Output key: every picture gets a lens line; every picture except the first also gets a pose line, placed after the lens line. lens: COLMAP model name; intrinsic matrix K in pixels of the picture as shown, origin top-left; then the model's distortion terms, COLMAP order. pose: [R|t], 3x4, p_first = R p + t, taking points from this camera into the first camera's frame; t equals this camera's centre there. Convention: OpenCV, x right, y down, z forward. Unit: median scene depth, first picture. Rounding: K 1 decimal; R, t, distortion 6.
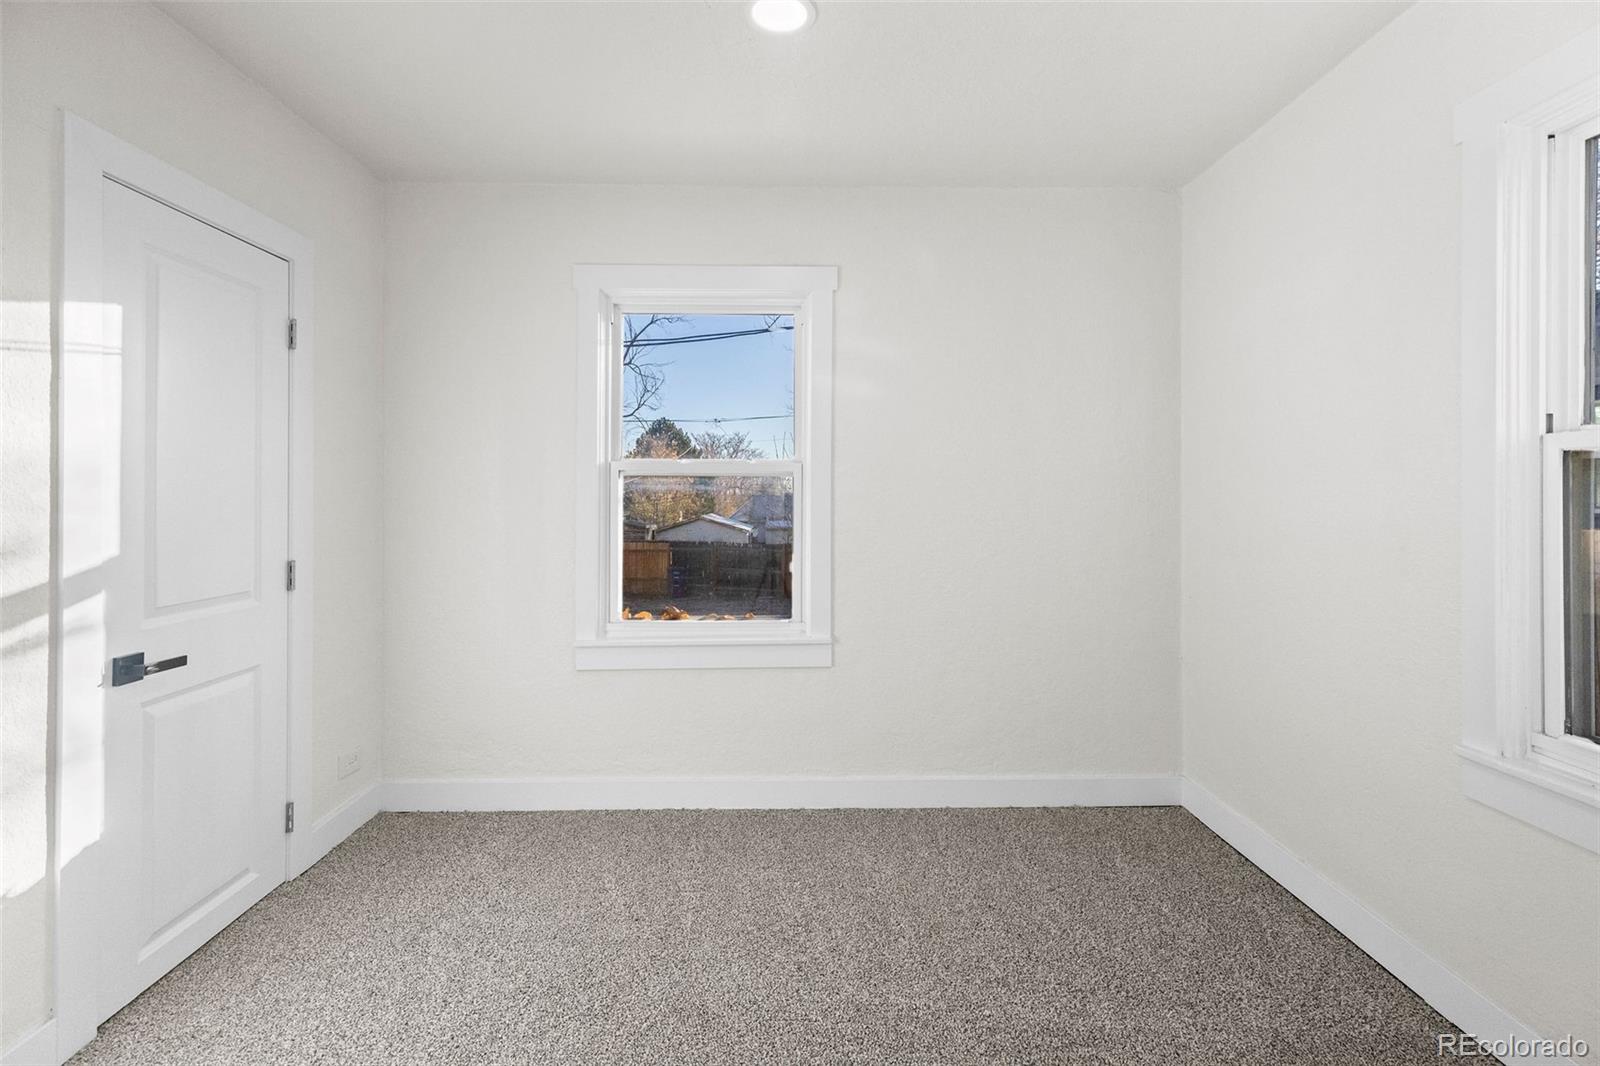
lens RADIAL K [[730.1, 0, 800.5], [0, 730.1, 498.2], [0, 0, 1]] dist [0.002546, -0.000177]
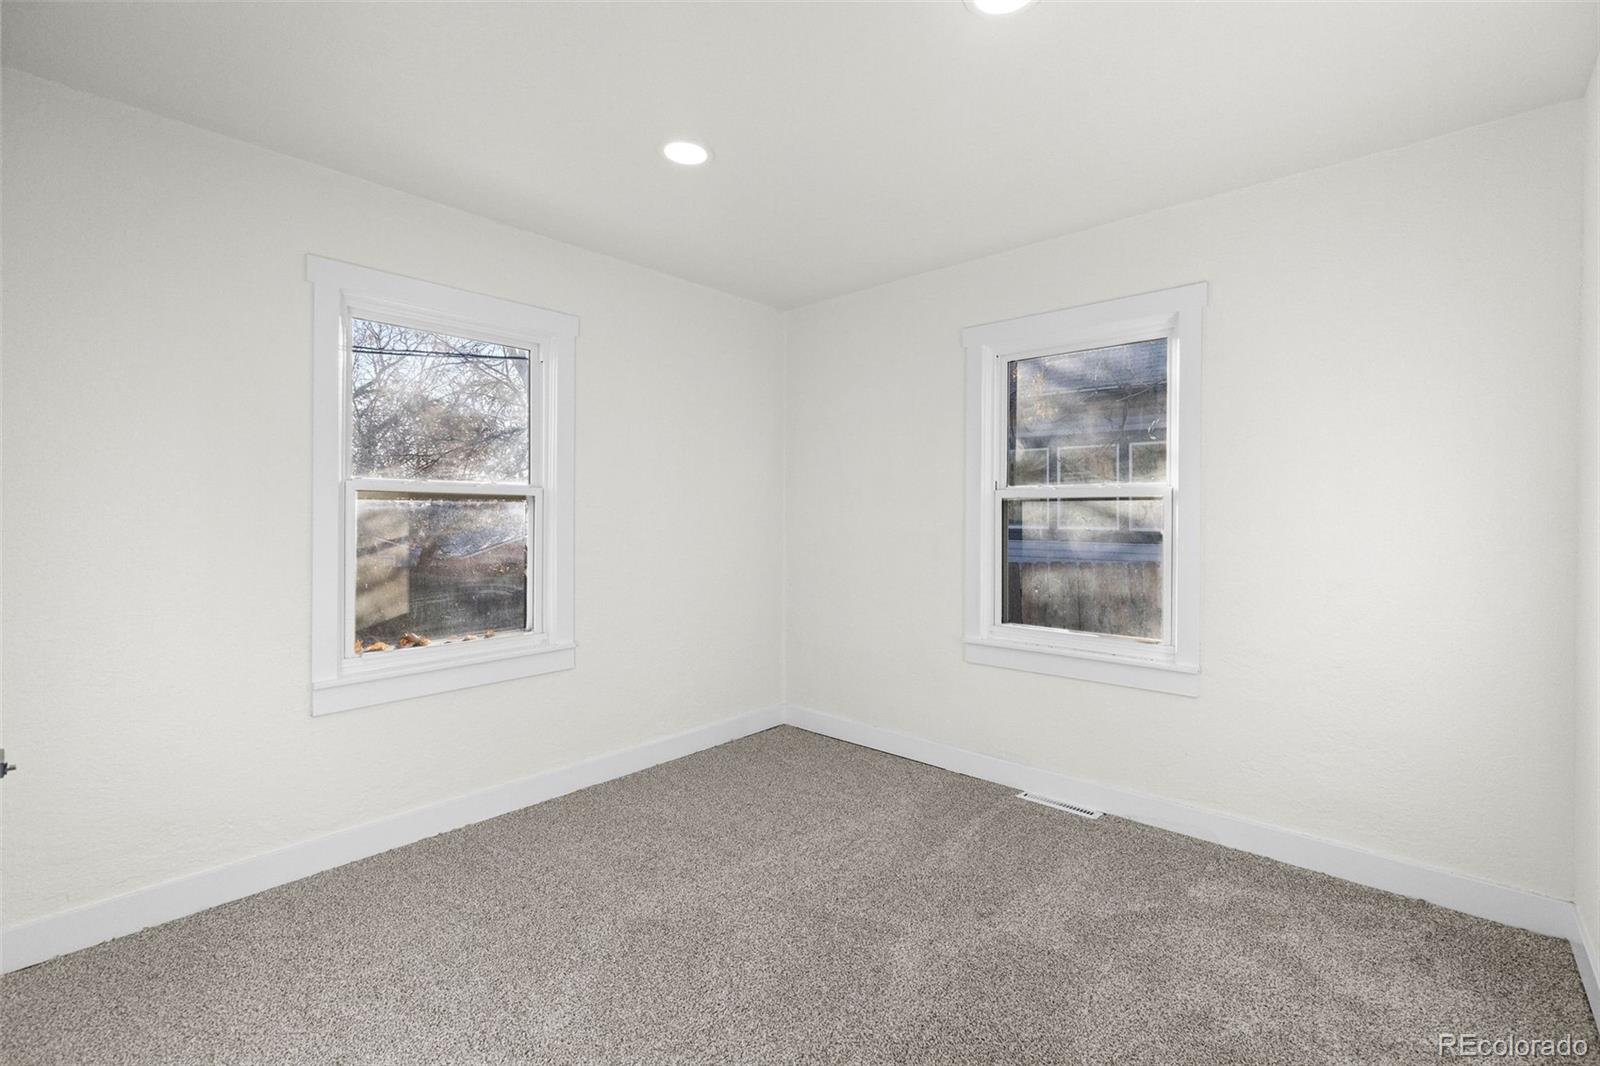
lens RADIAL K [[730.1, 0, 795.8], [0, 730.1, 527.0], [0, 0, 1]] dist [0.002546, -0.000177]
pose [[0.670402, -0.009799, 0.741933, -0.569348], [0.001266, 0.999926, 0.012062, -0.002882], [-0.741997, -0.007147, 0.670366, -0.021314]]
